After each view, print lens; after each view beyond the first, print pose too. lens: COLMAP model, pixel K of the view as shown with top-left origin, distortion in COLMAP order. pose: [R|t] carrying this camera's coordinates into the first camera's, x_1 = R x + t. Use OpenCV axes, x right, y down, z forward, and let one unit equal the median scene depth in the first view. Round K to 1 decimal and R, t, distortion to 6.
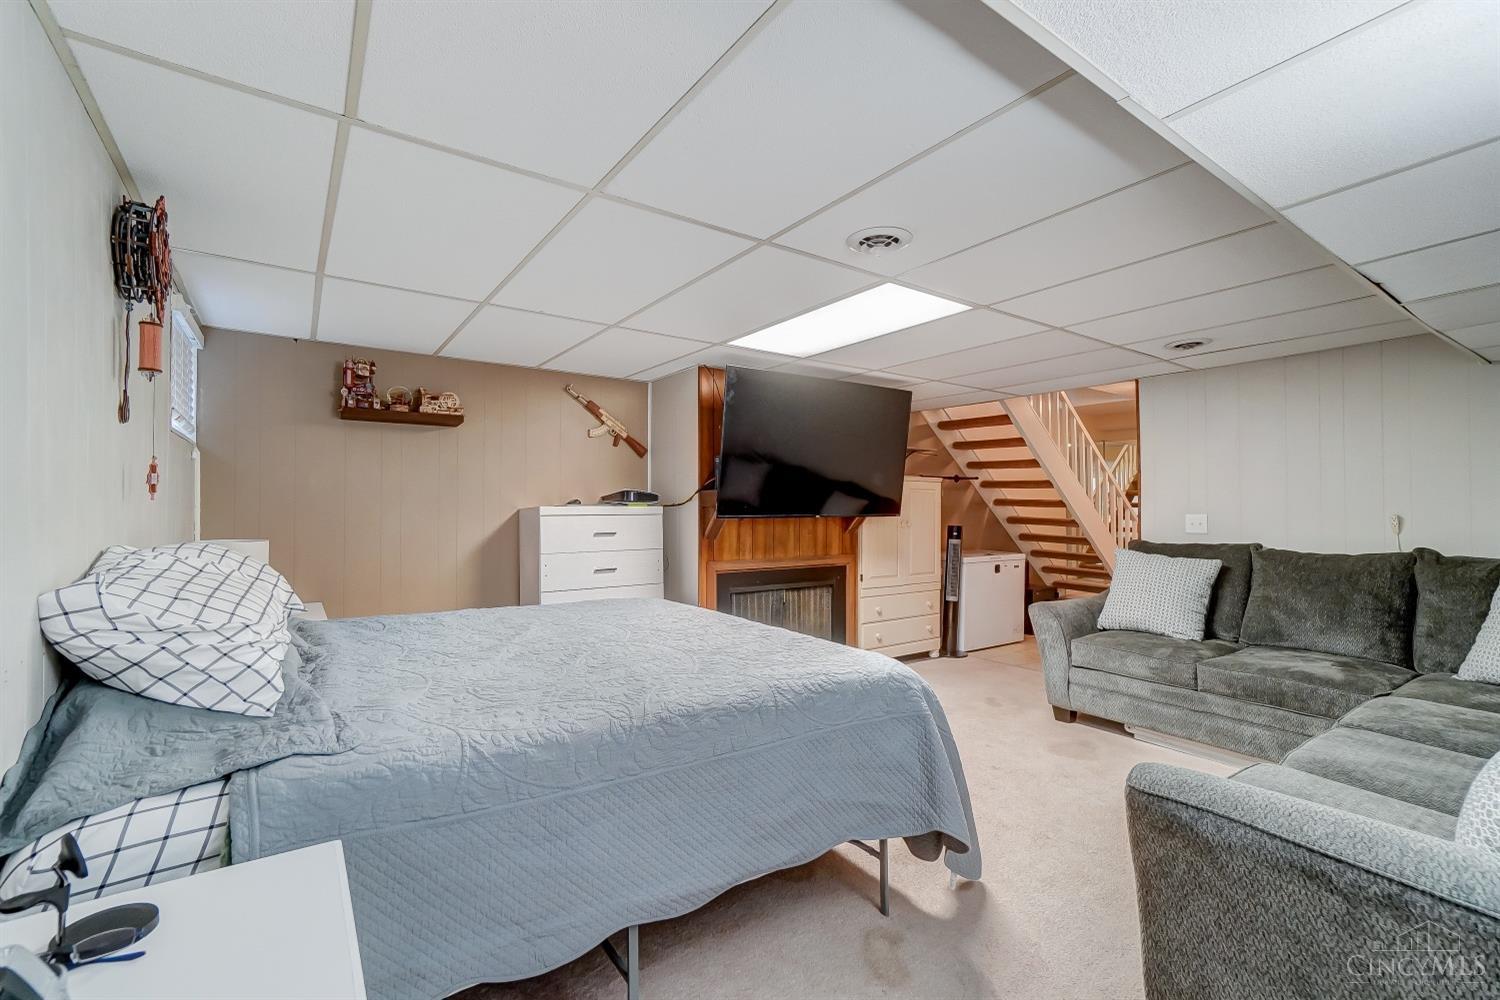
lens RADIAL K [[661.6, 0, 735.6], [0, 661.6, 498.4], [0, 0, 1]] dist [0.004443, 0.003494]
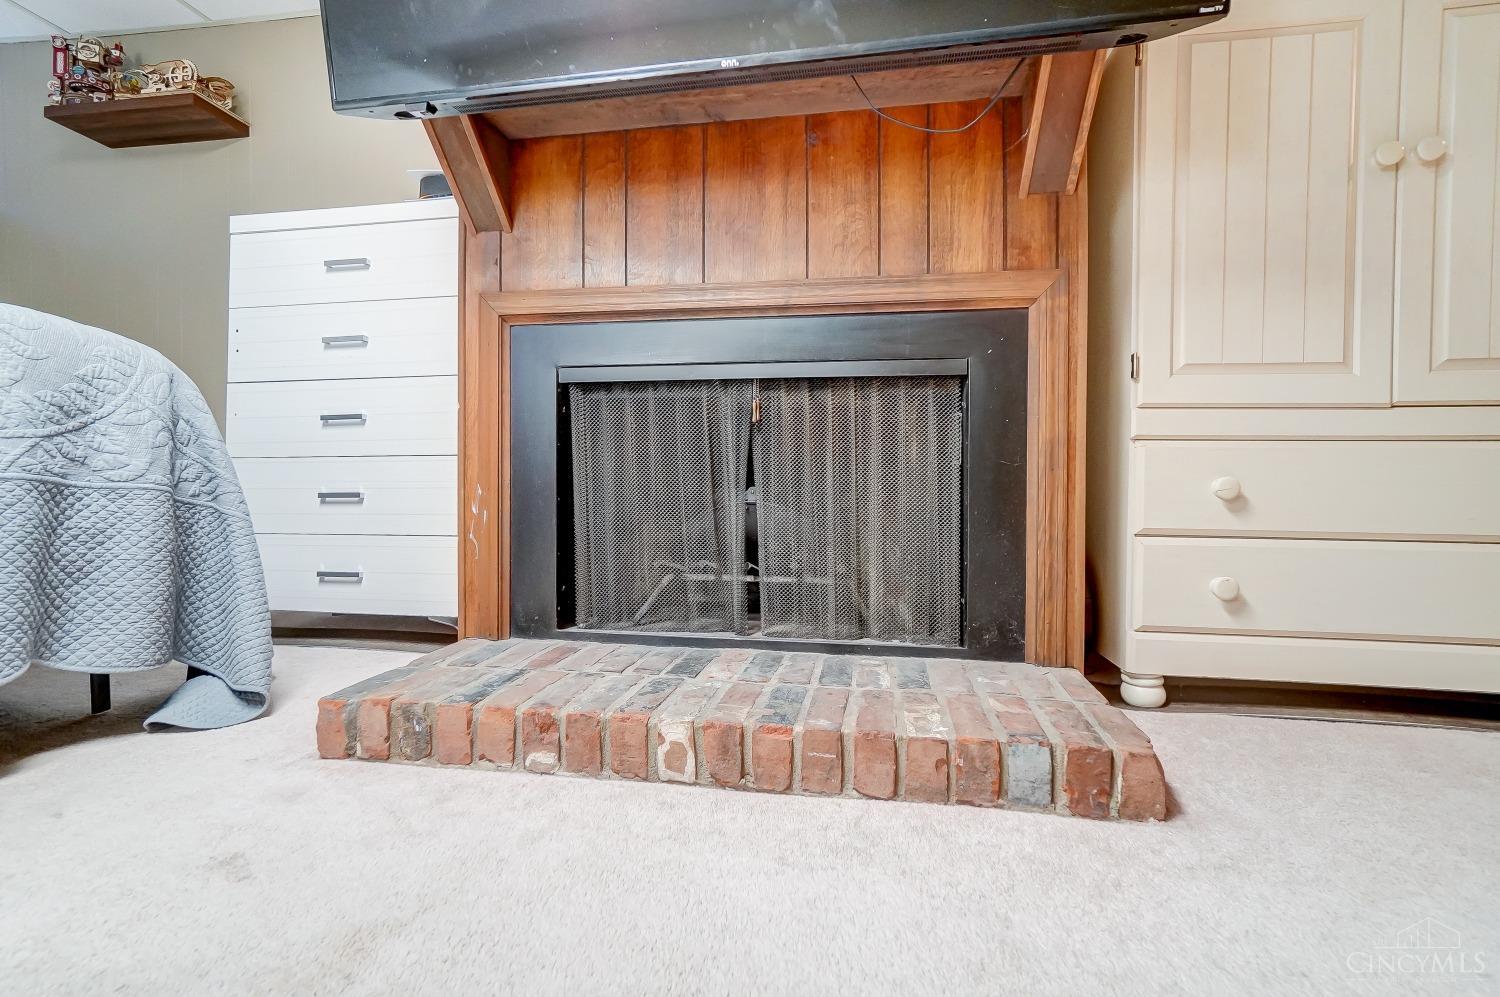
lens RADIAL K [[661.6, 0, 748.9], [0, 661.6, 499.6], [0, 0, 1]] dist [0.004443, 0.003494]
pose [[0.729321, 0.011118, -0.684081, 0.289812], [0.008123, 0.999657, 0.024907, 0.184998], [0.684123, -0.023722, 0.728981, 0.750320]]
